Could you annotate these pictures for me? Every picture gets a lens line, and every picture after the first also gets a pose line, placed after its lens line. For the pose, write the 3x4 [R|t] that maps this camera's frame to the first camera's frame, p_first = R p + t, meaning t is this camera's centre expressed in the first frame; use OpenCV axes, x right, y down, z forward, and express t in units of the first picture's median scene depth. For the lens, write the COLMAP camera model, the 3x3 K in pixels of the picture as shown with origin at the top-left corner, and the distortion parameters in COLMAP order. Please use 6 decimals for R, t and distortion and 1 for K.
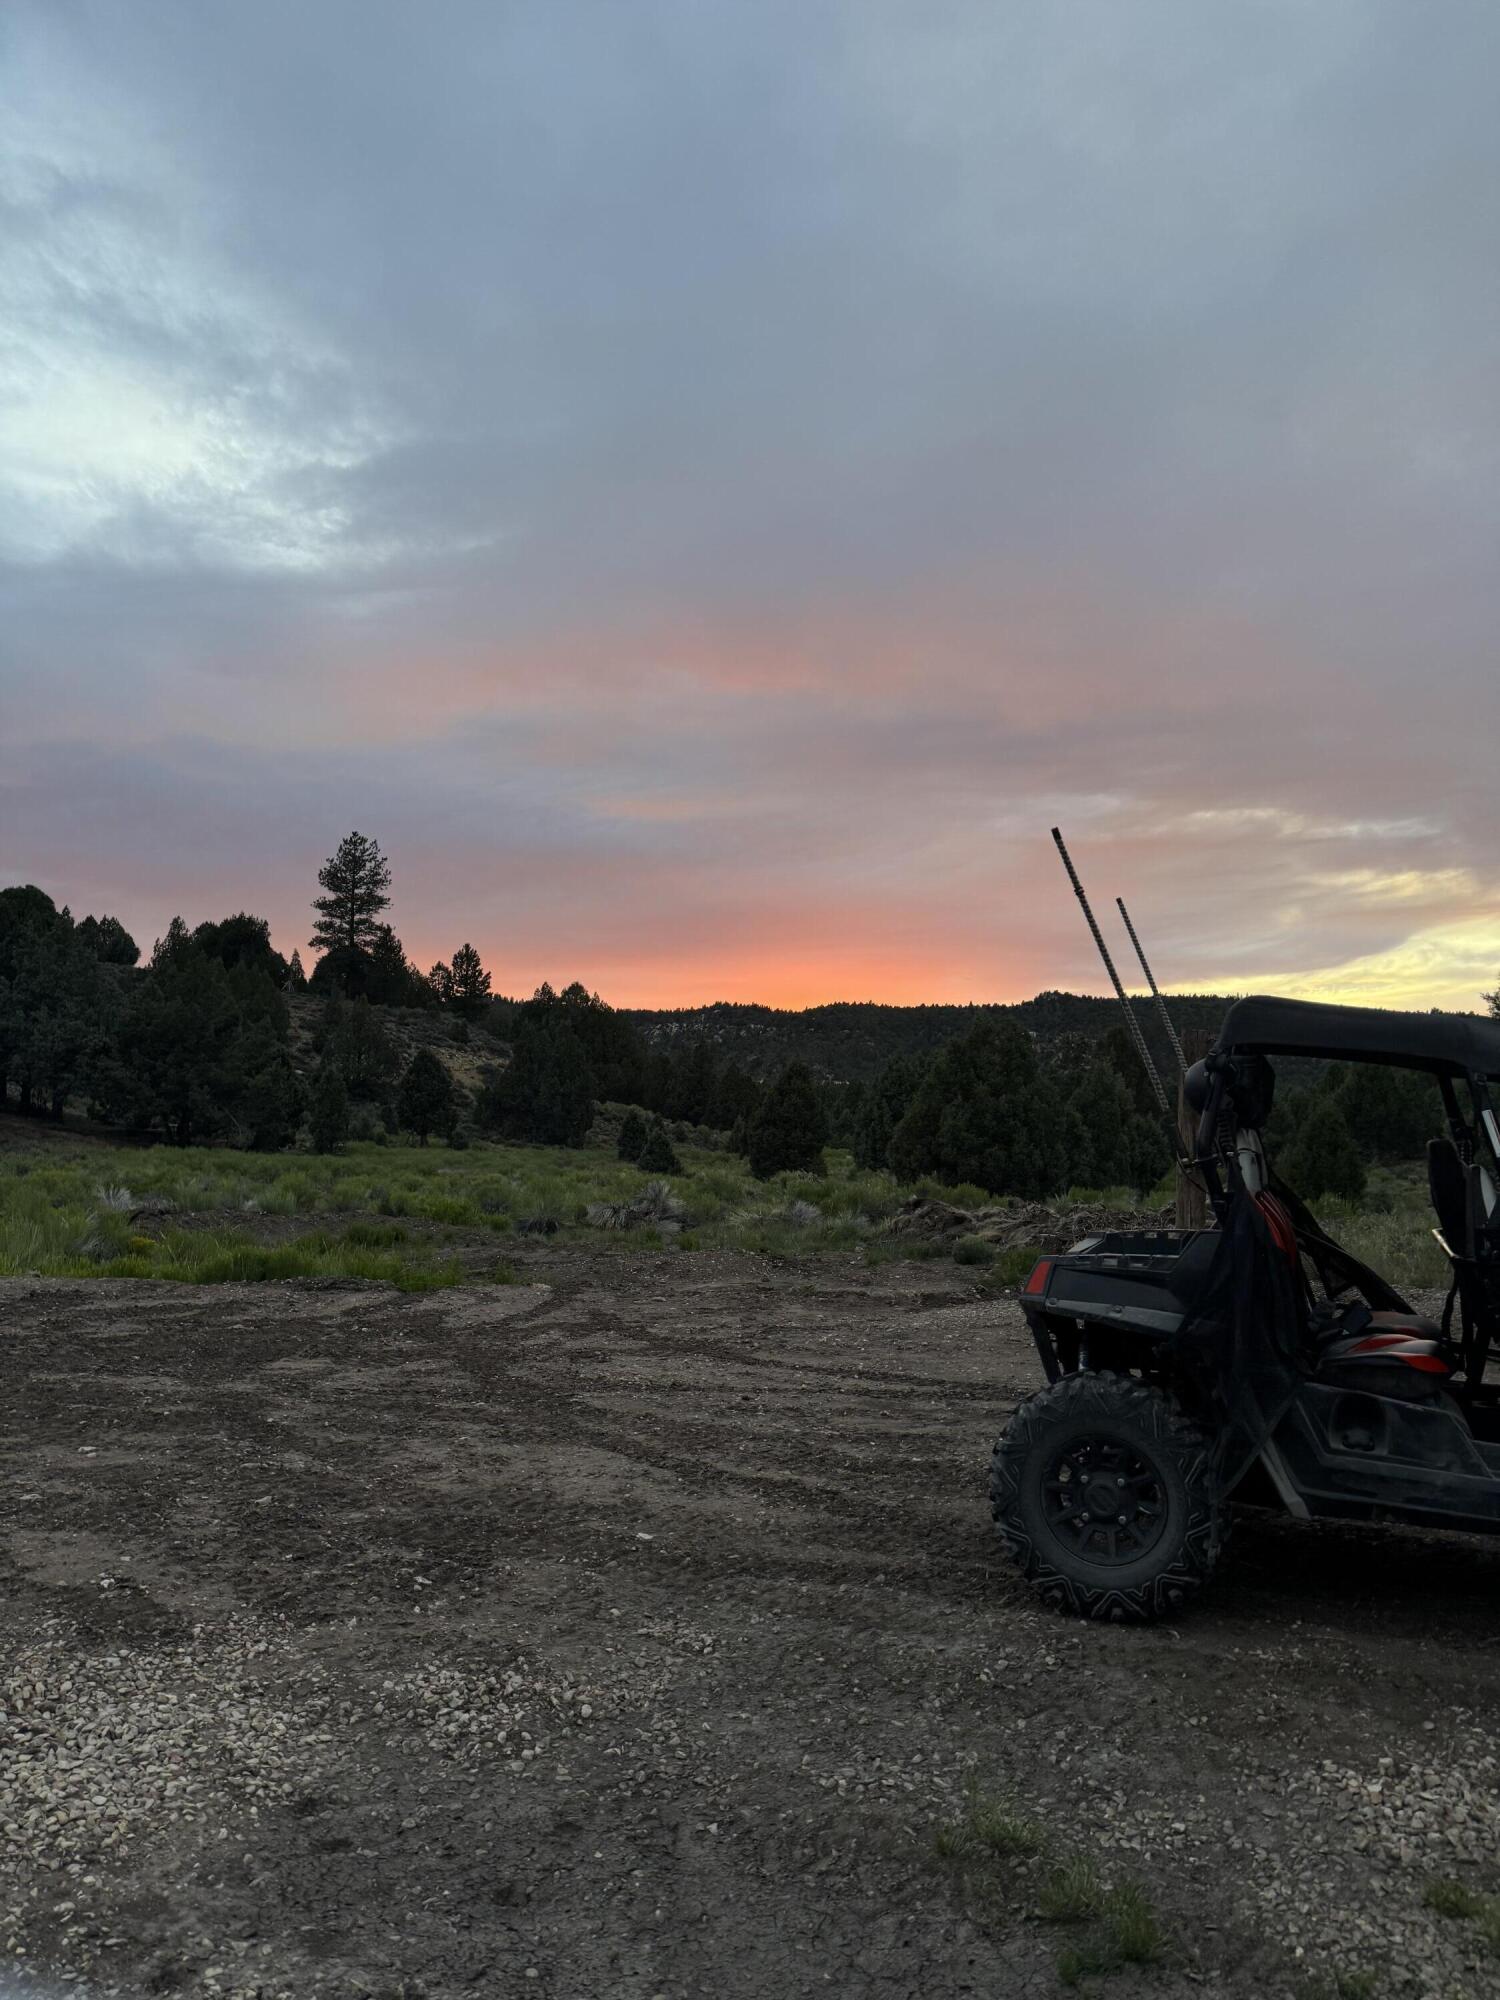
lens RADIAL K [[1388.7, 0, 750.0], [0, 1388.7, 1000.0], [0, 0, 1]] dist [0.044081, -0.001113]
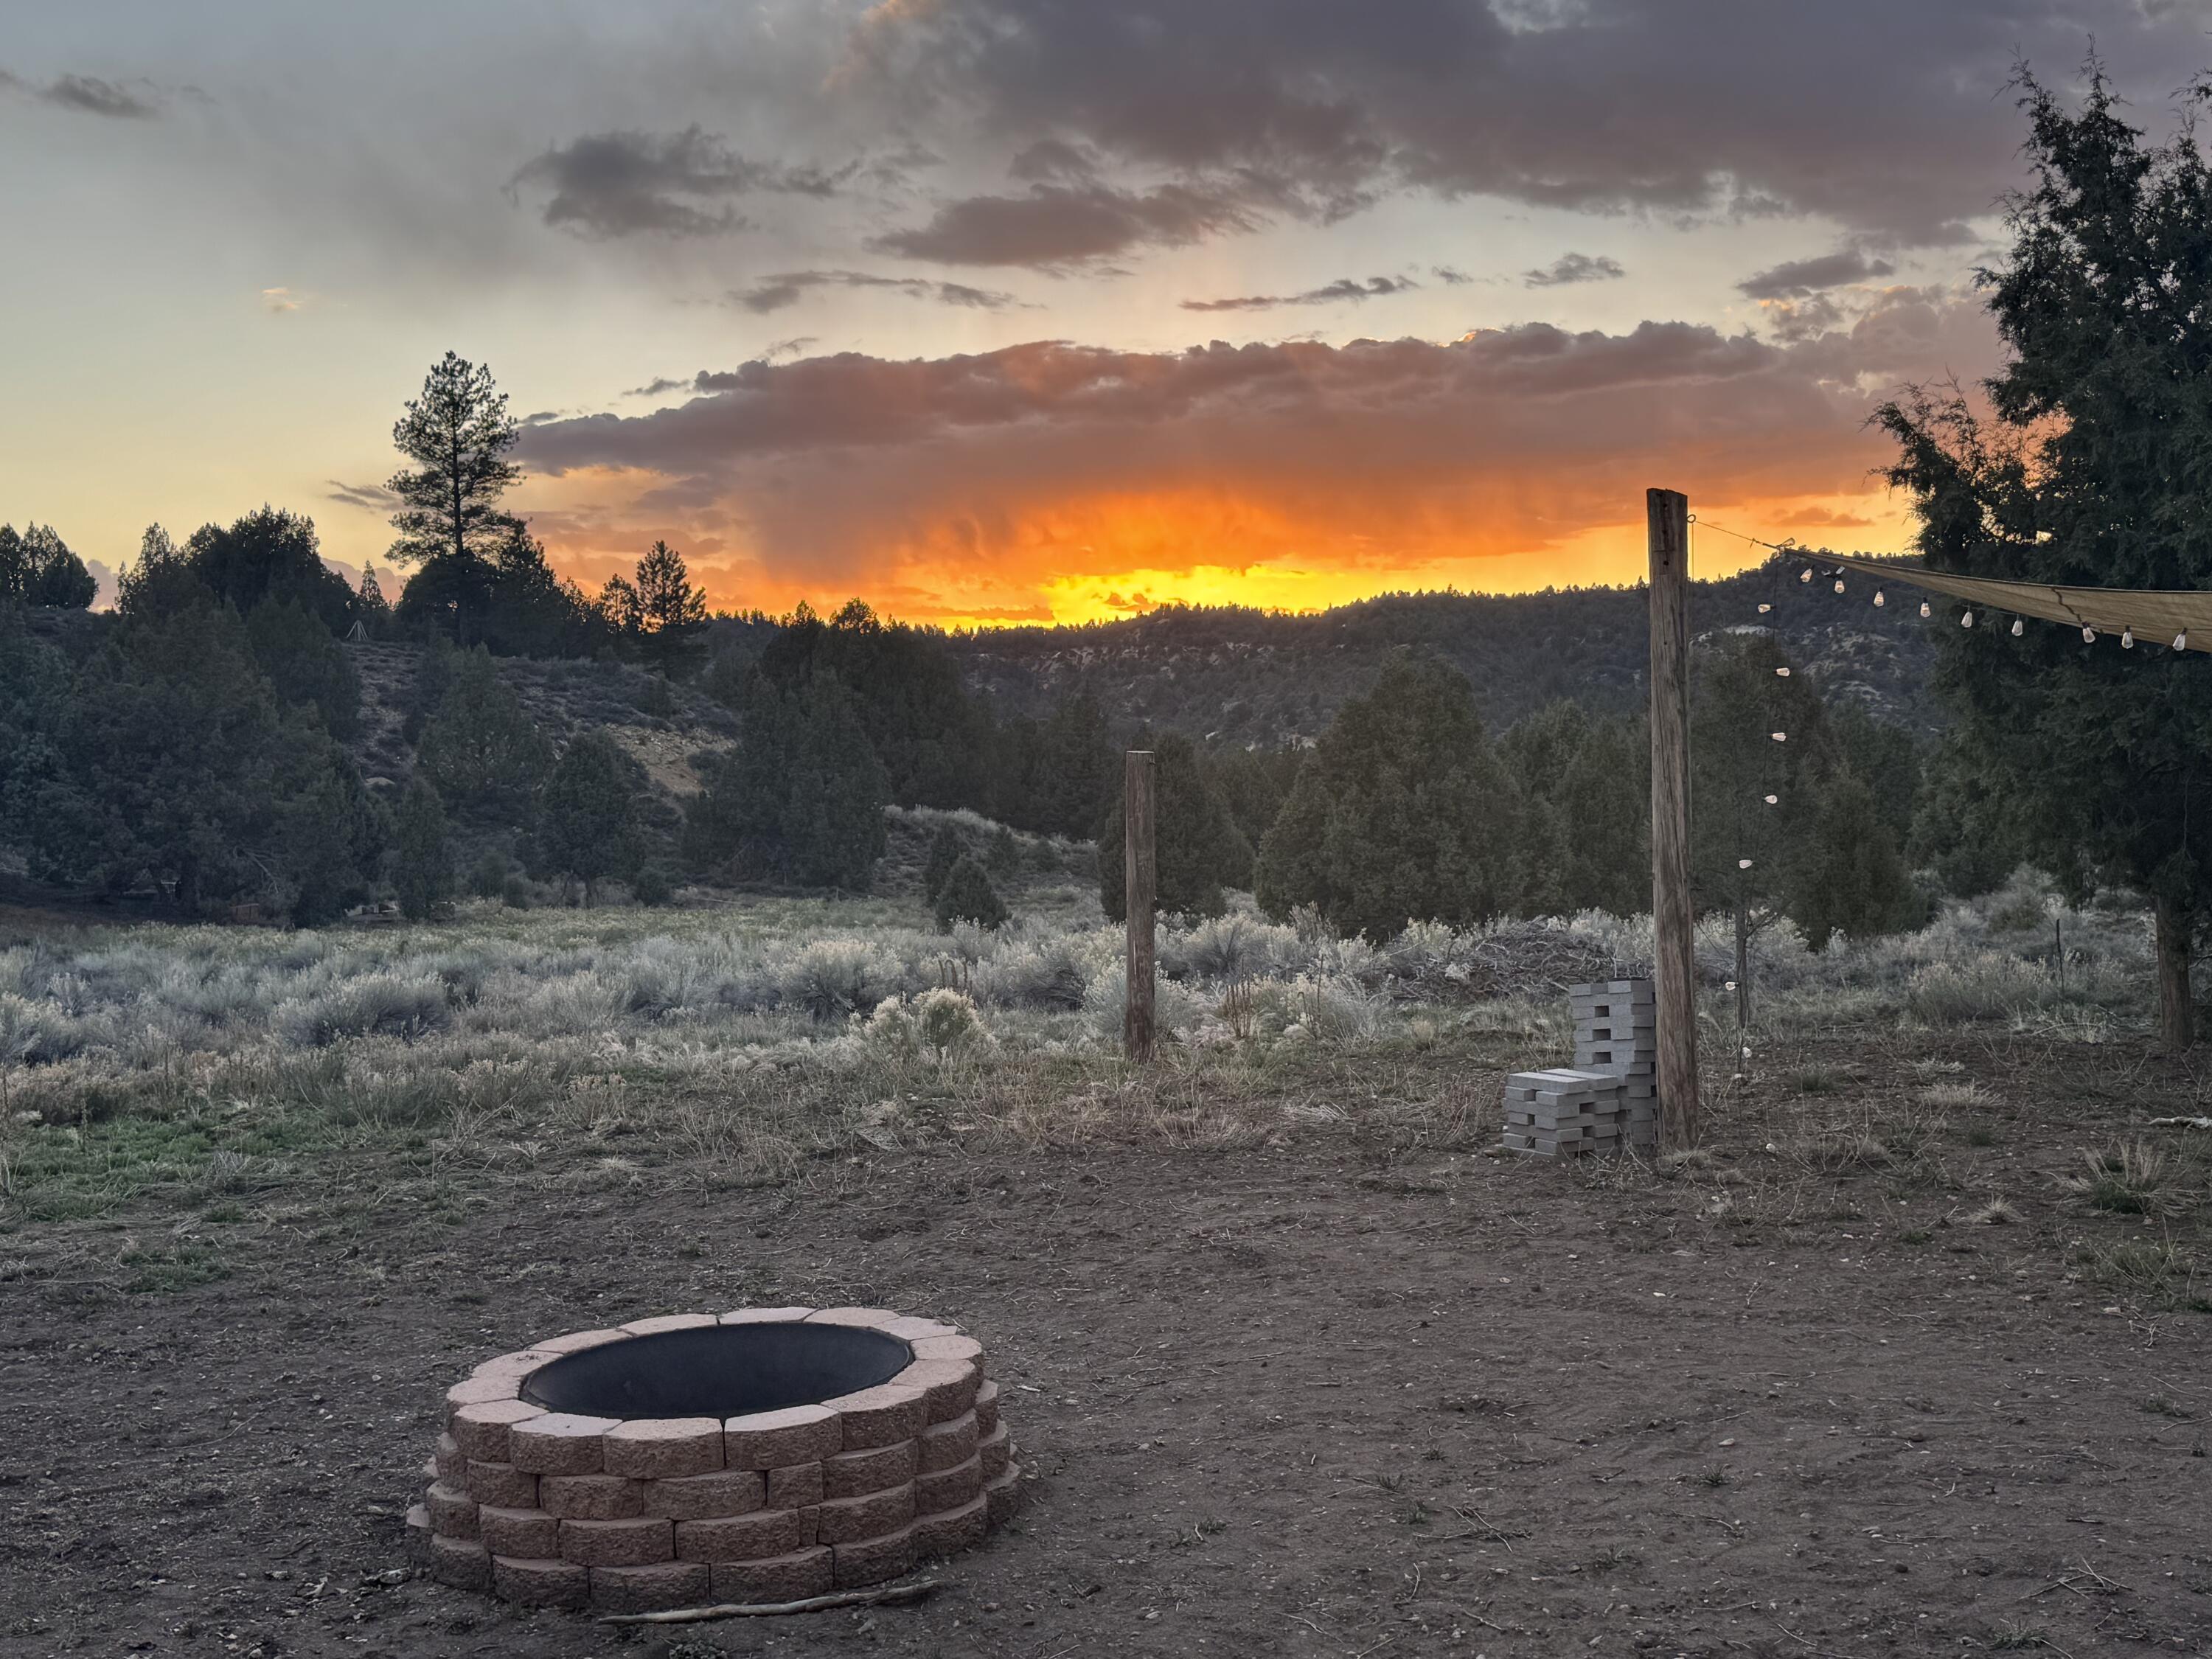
lens RADIAL K [[2719.5, 0, 1106.0], [0, 2719.5, 829.5], [0, 0, 1]] dist [0.094941, 0.030569]
pose [[0.996238, -0.047854, -0.072249, 0.053961], [0.054174, 0.994627, 0.088219, -0.011724], [0.067639, -0.091802, 0.993477, -0.106451]]
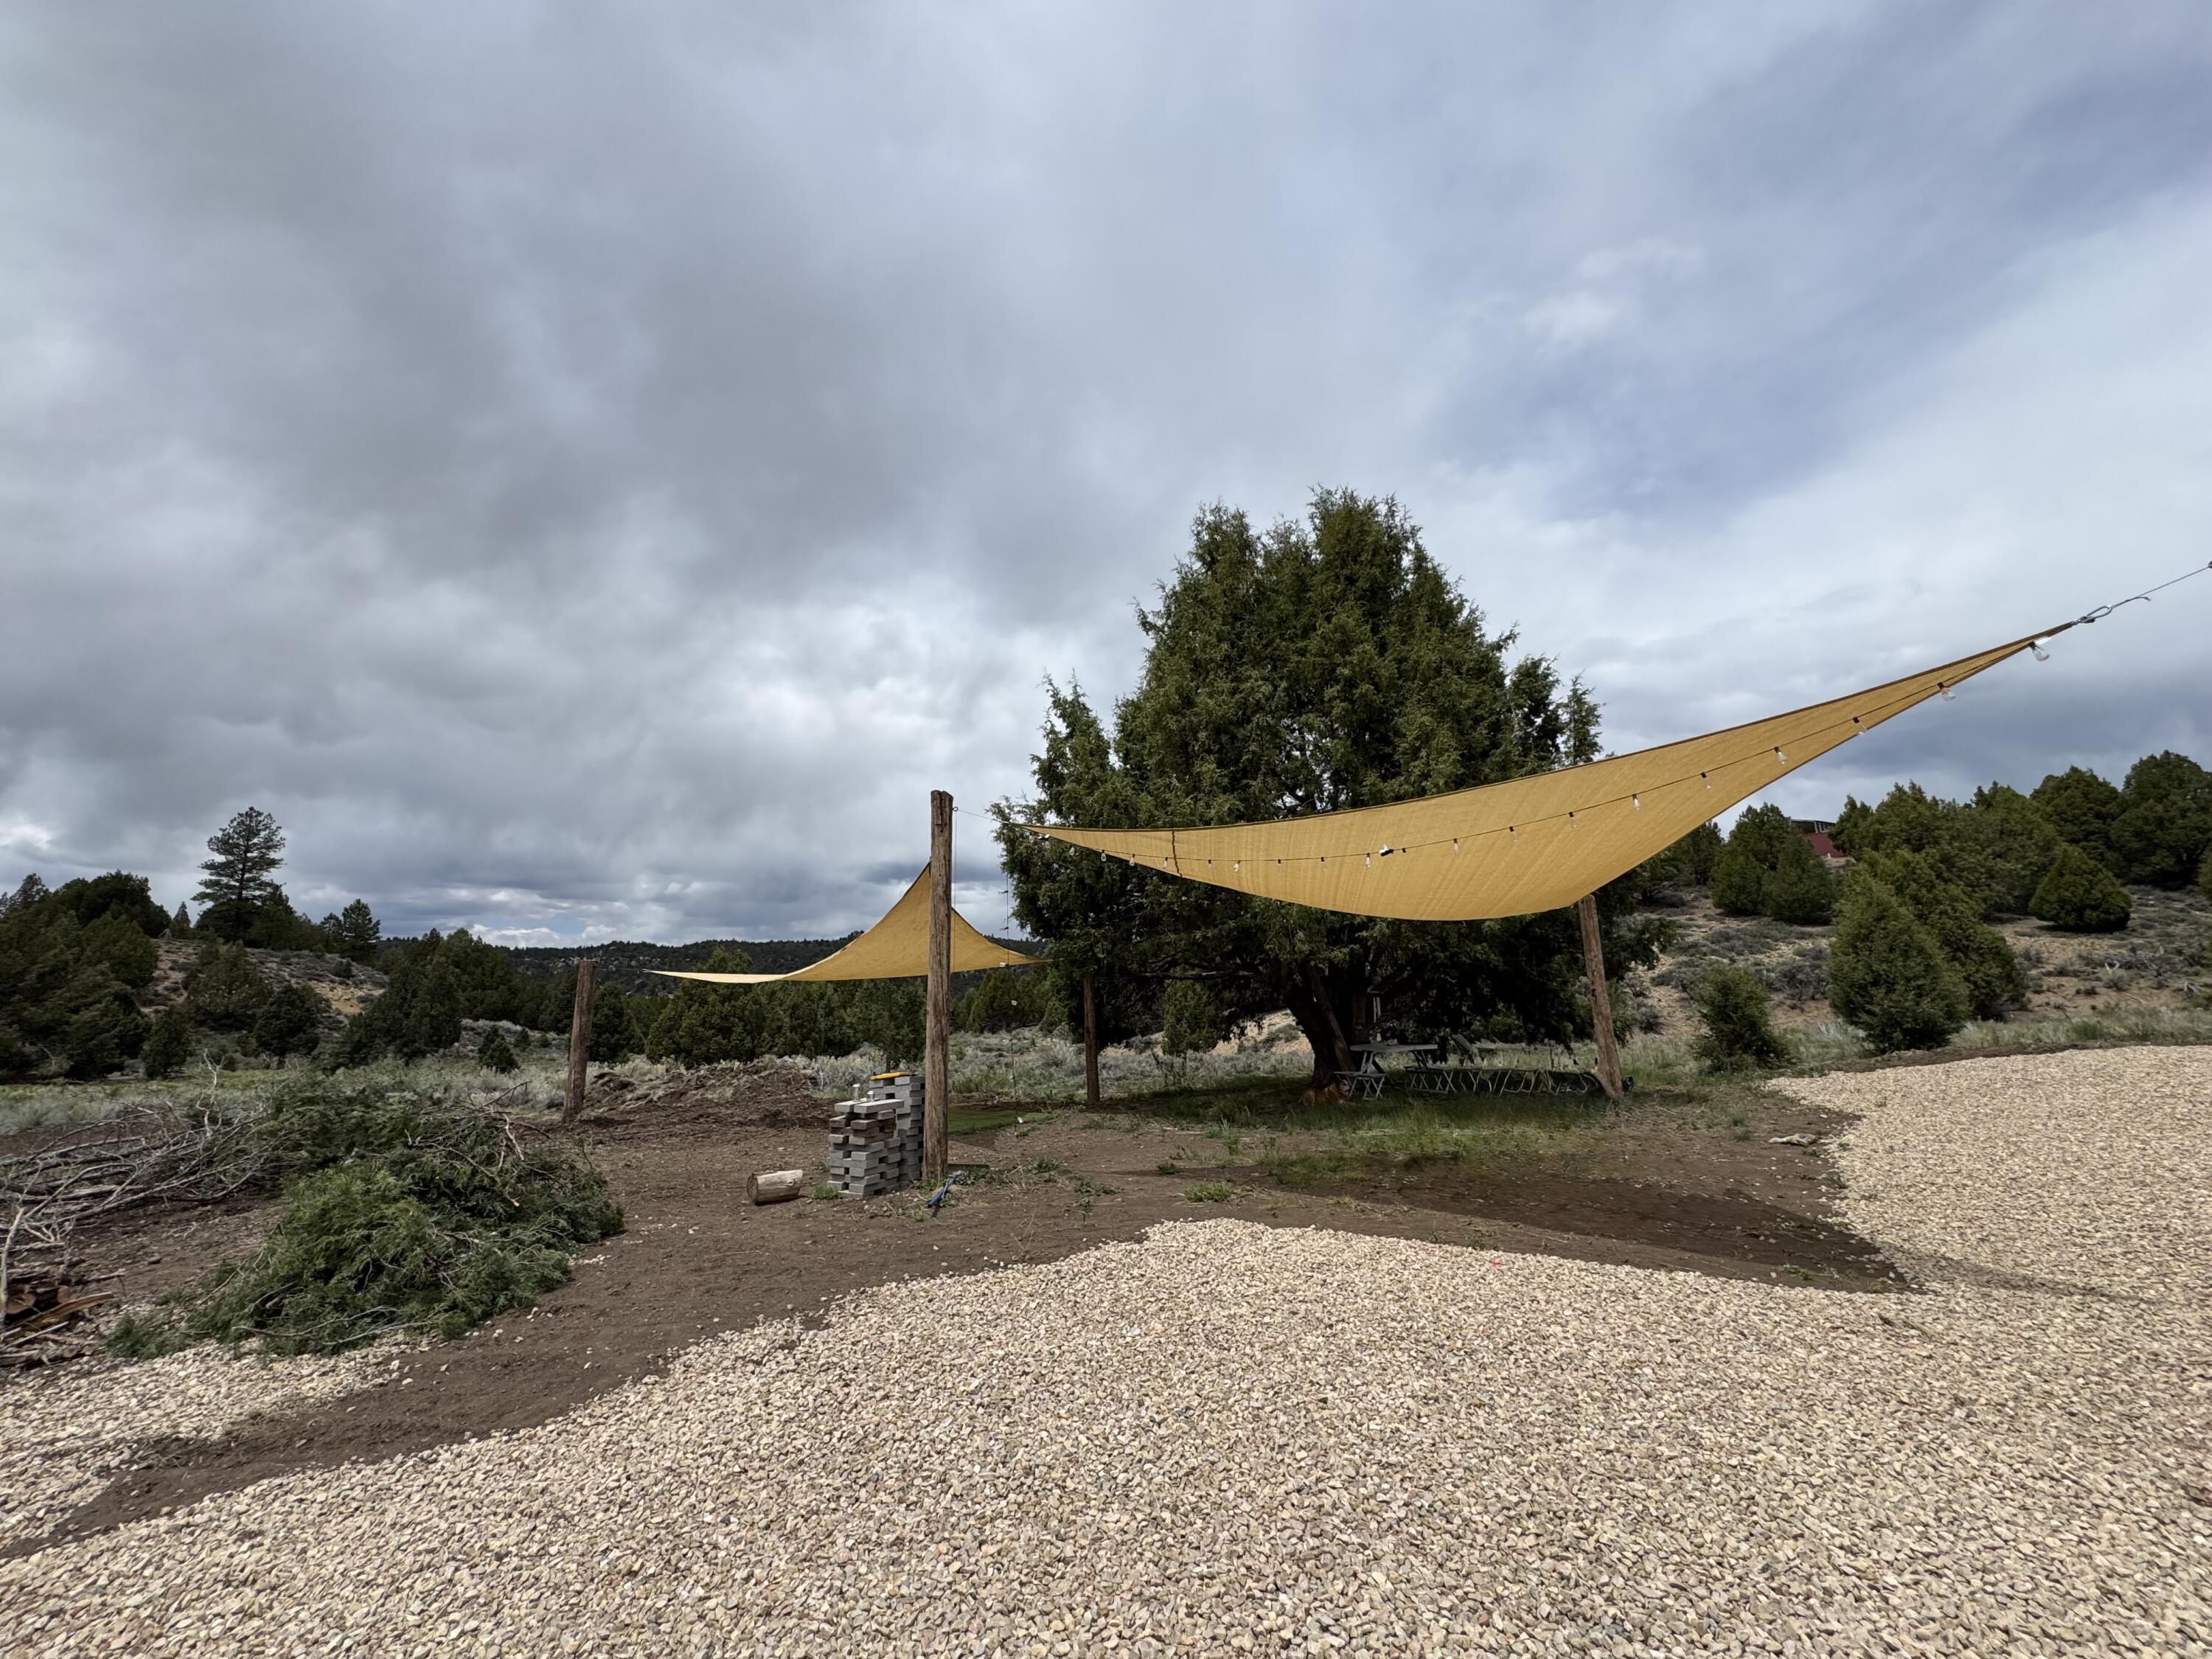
lens RADIAL K [[894.2, 0, 1106.0], [0, 894.2, 829.5], [0, 0, 1]] dist [0.017147, -0.008540]
pose [[0.899803, 0.039802, 0.434478, 0.051036], [0.011385, 0.993349, -0.114577, -0.001164], [-0.436149, 0.108043, 0.893365, -0.037537]]
